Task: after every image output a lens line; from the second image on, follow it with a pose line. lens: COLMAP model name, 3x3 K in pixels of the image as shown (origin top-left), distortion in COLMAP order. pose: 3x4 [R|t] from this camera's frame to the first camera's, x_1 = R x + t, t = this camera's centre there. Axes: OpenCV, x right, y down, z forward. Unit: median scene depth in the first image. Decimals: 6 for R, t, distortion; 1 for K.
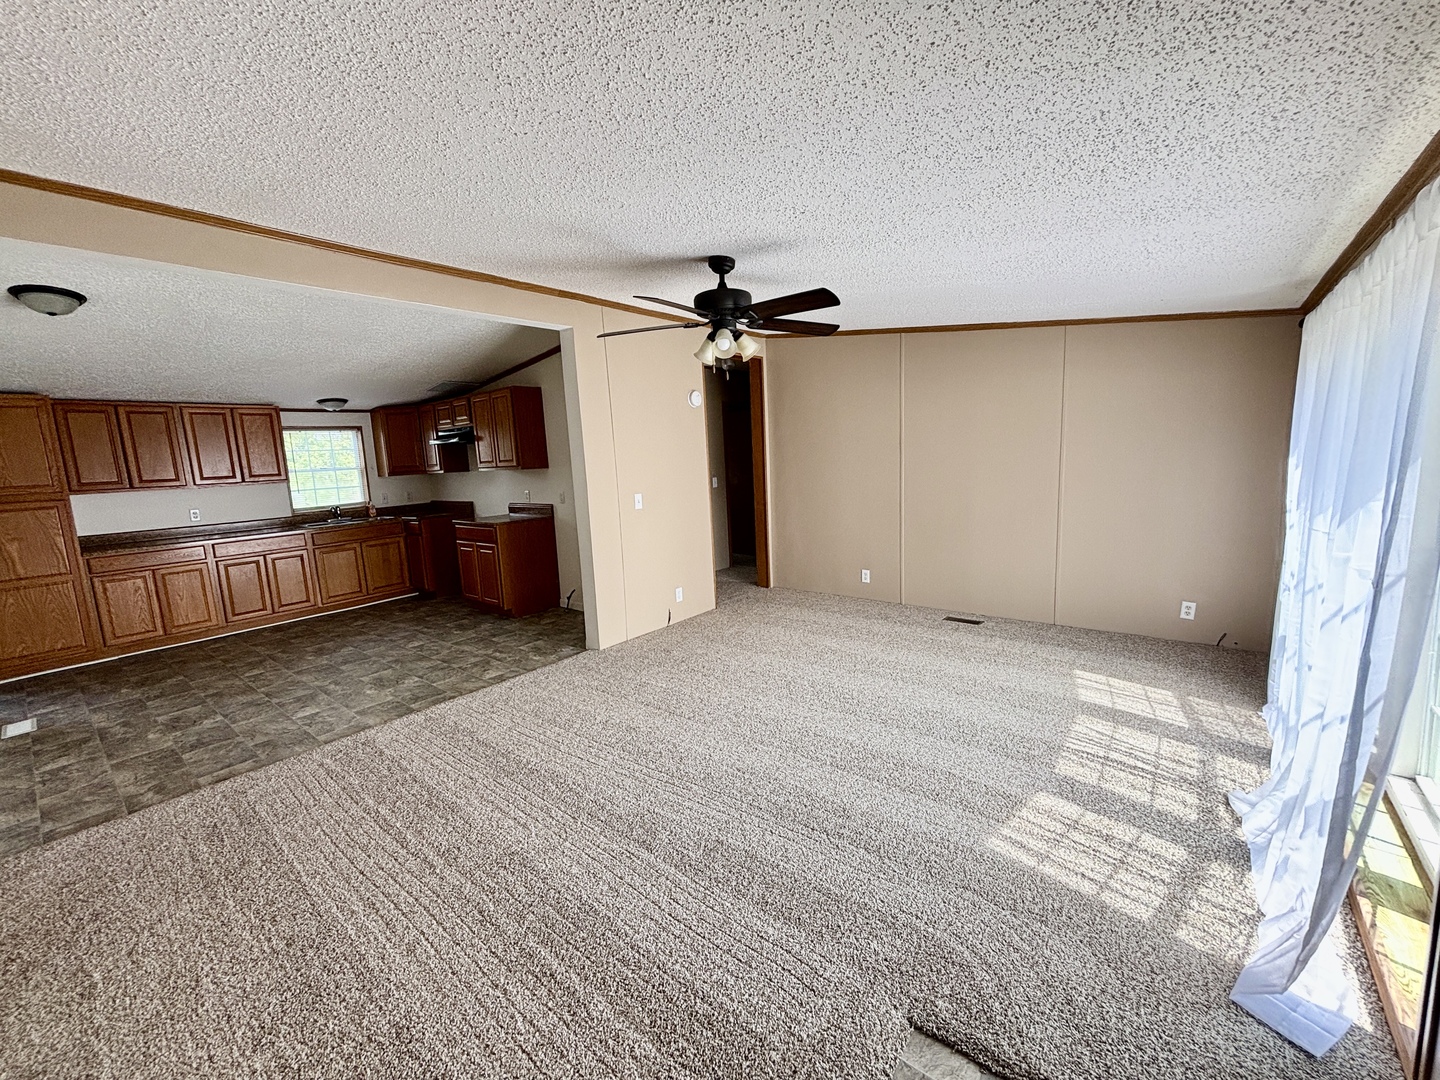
lens RADIAL K [[583.2, 0, 721.4], [0, 583.2, 546.7], [0, 0, 1]] dist [-0.002119, 0.022280]
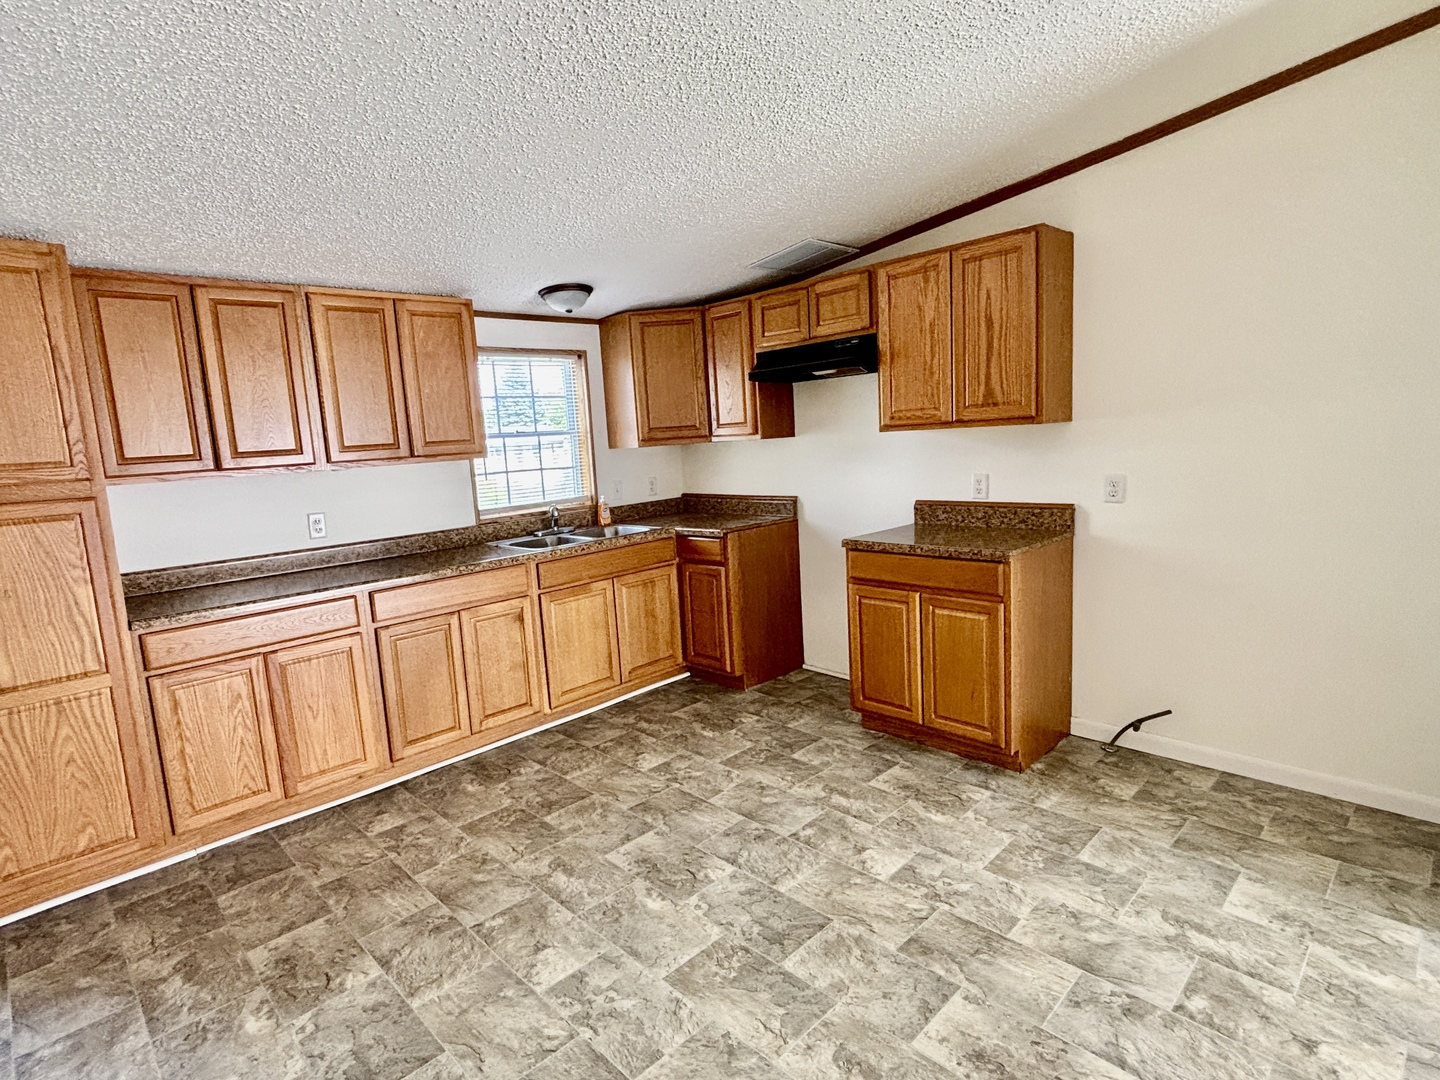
lens RADIAL K [[723.5, 0, 720.0], [0, 723.5, 540.0], [0, 0, 1]] dist [0.016128, 0.023408]
pose [[0.996074, 0.007190, -0.088229, -0.516816], [-0.007905, 0.999939, -0.007755, -0.039560], [0.088168, 0.008422, 0.996070, 0.438767]]
